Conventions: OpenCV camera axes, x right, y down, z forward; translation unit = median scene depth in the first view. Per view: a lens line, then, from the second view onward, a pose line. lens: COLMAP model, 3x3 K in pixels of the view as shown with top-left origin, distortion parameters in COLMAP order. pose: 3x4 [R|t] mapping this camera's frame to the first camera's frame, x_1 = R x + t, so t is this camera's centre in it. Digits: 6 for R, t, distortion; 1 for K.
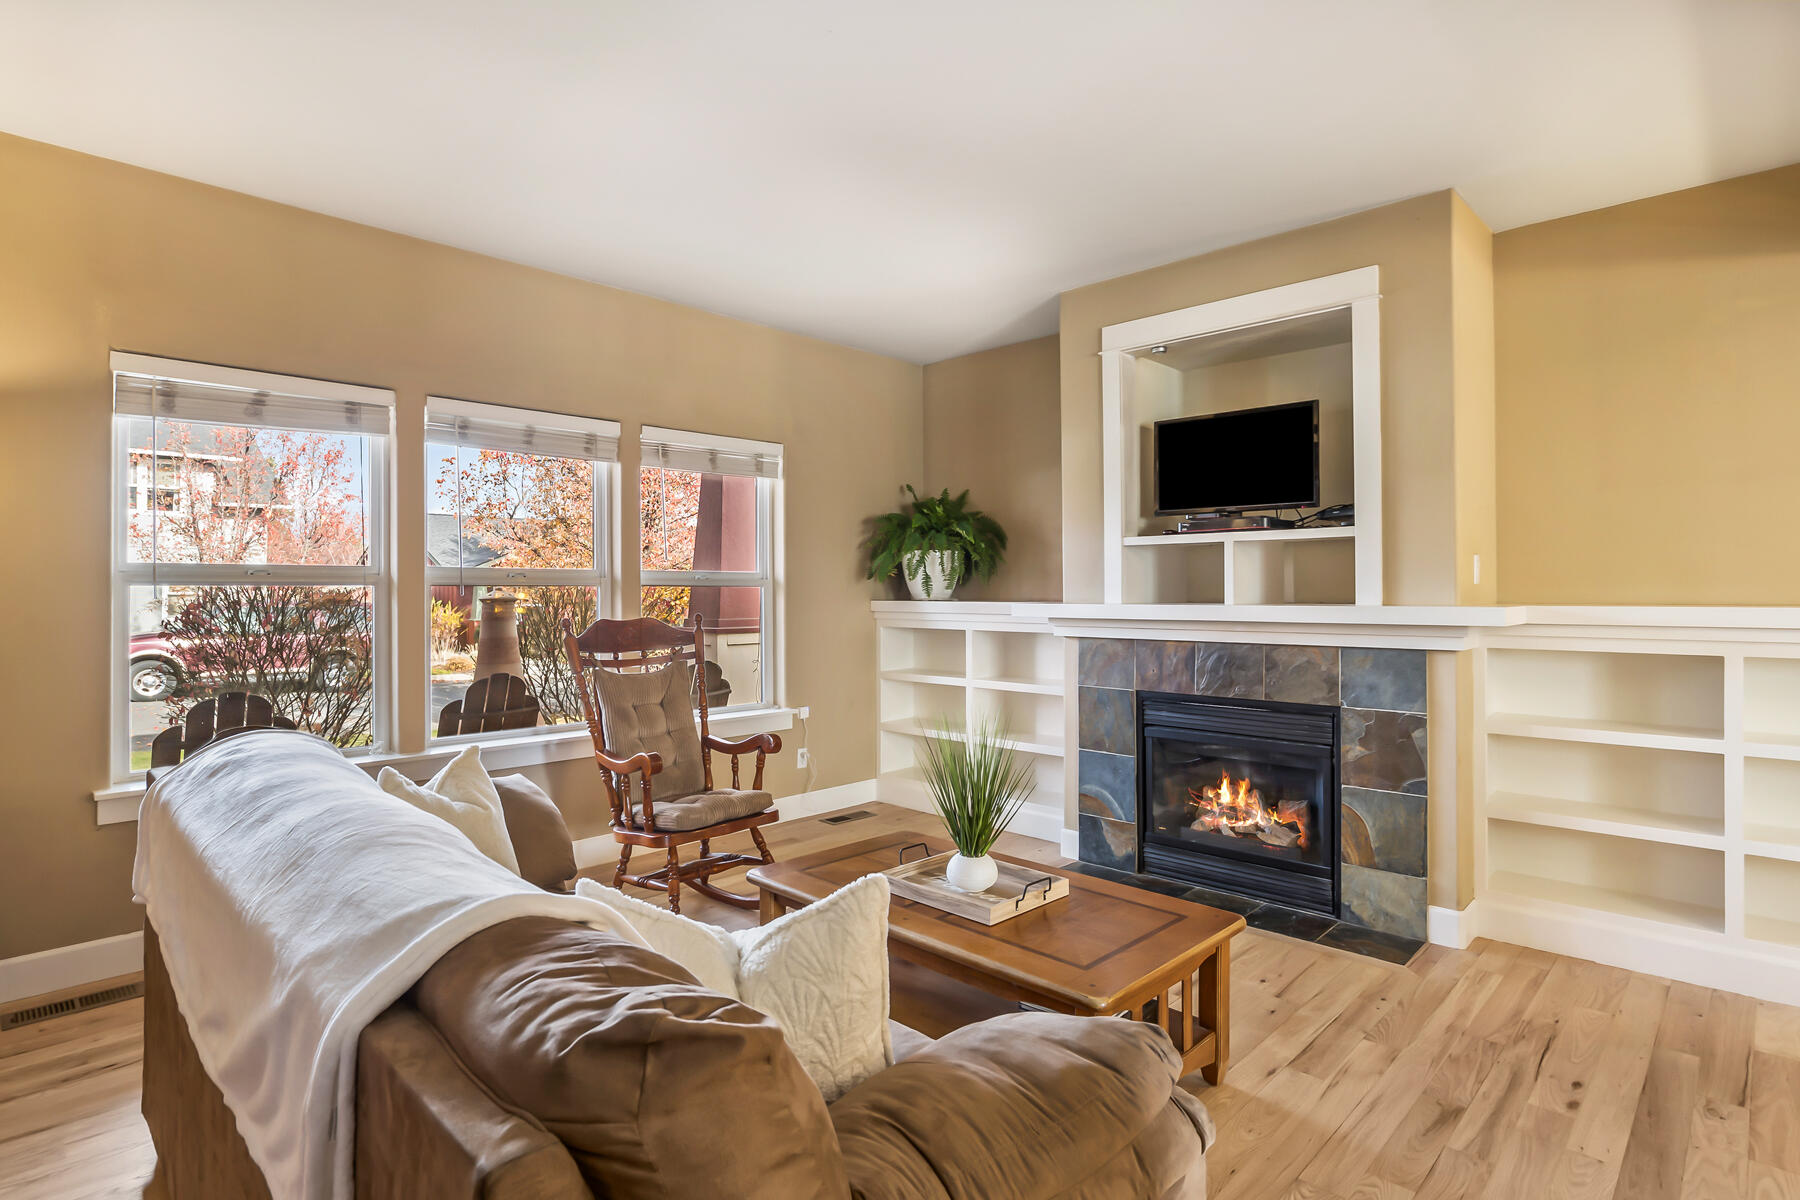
lens RADIAL K [[917.4, 0, 903.9], [0, 917.4, 589.8], [0, 0, 1]] dist [-0.006869, 0.002694]
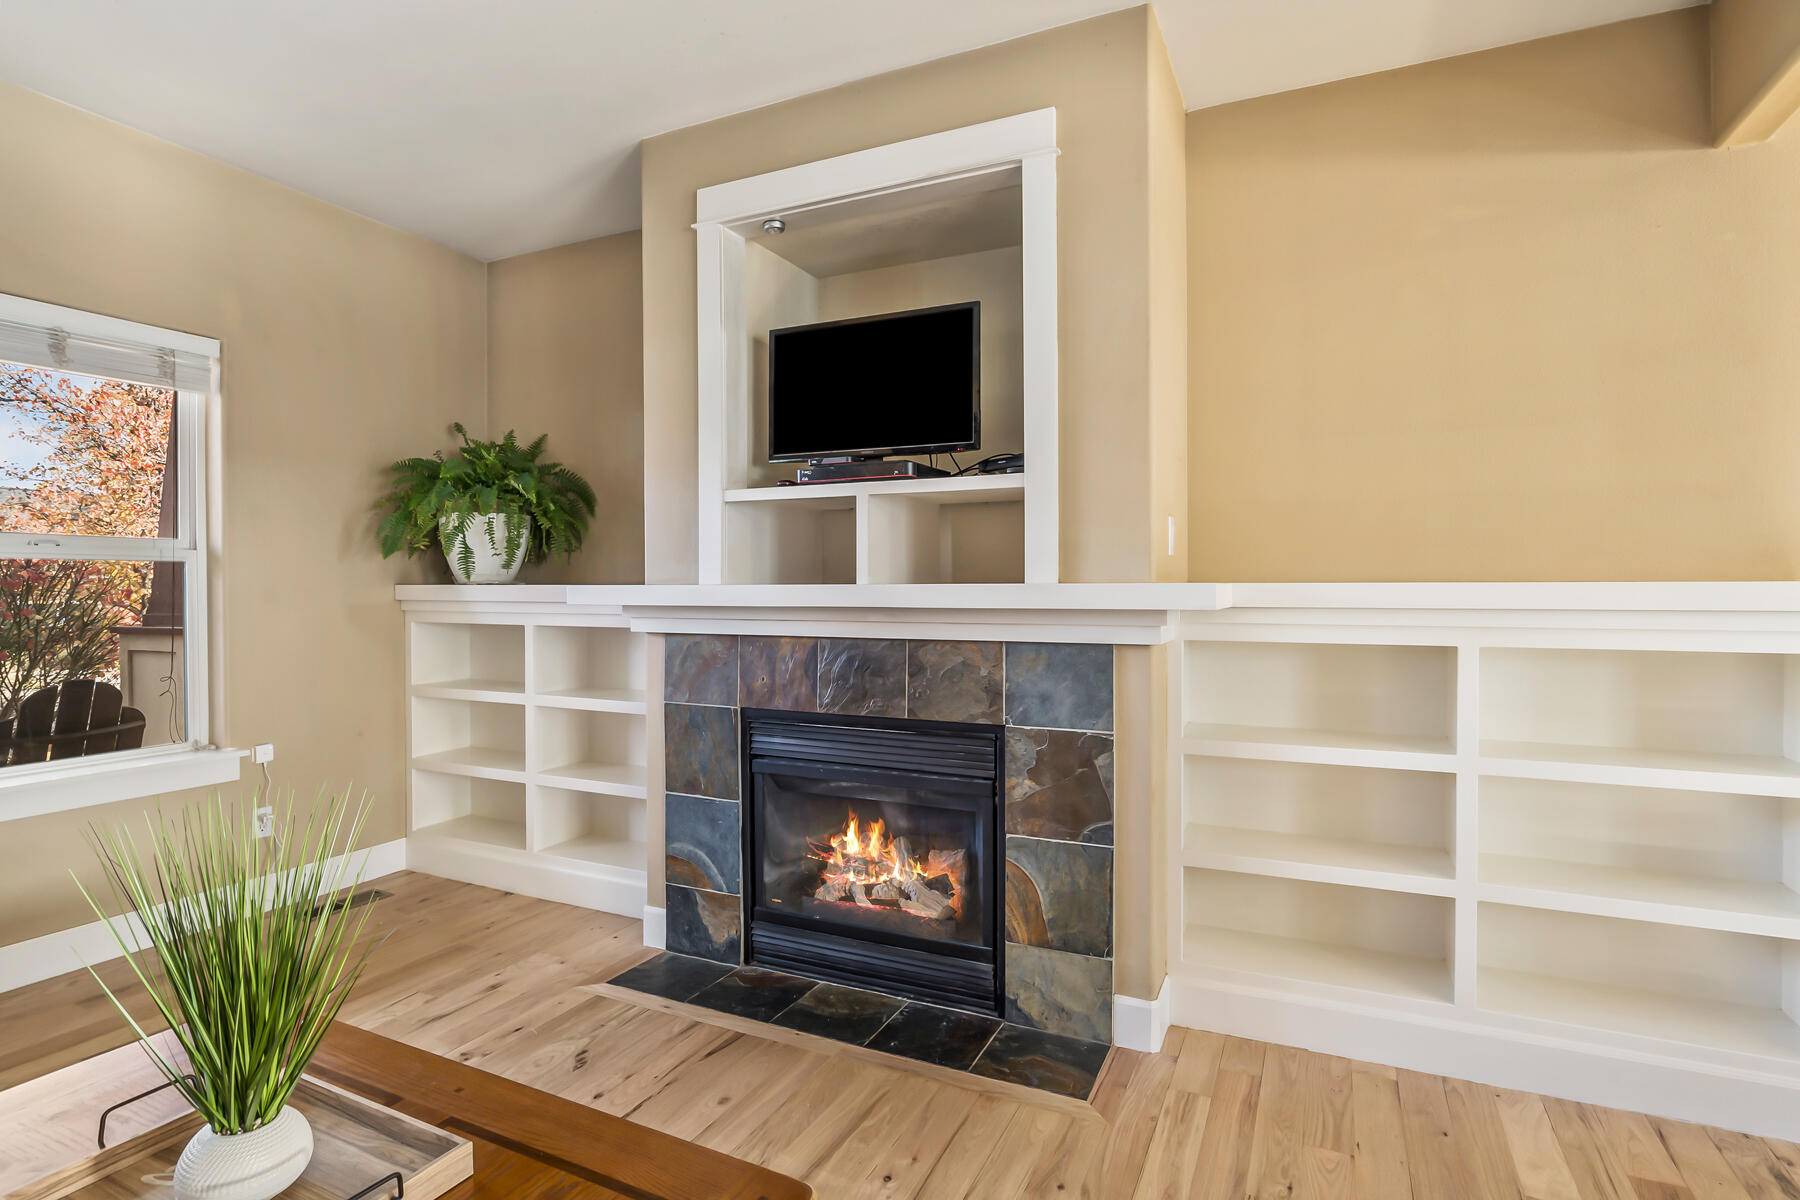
lens RADIAL K [[917.4, 0, 896.4], [0, 917.4, 599.9], [0, 0, 1]] dist [-0.006869, 0.002694]
pose [[0.948862, -0.000879, 0.315689, 0.155382], [-0.003217, 0.999917, 0.012452, 0.019107], [-0.315674, -0.012831, 0.948781, 0.318079]]
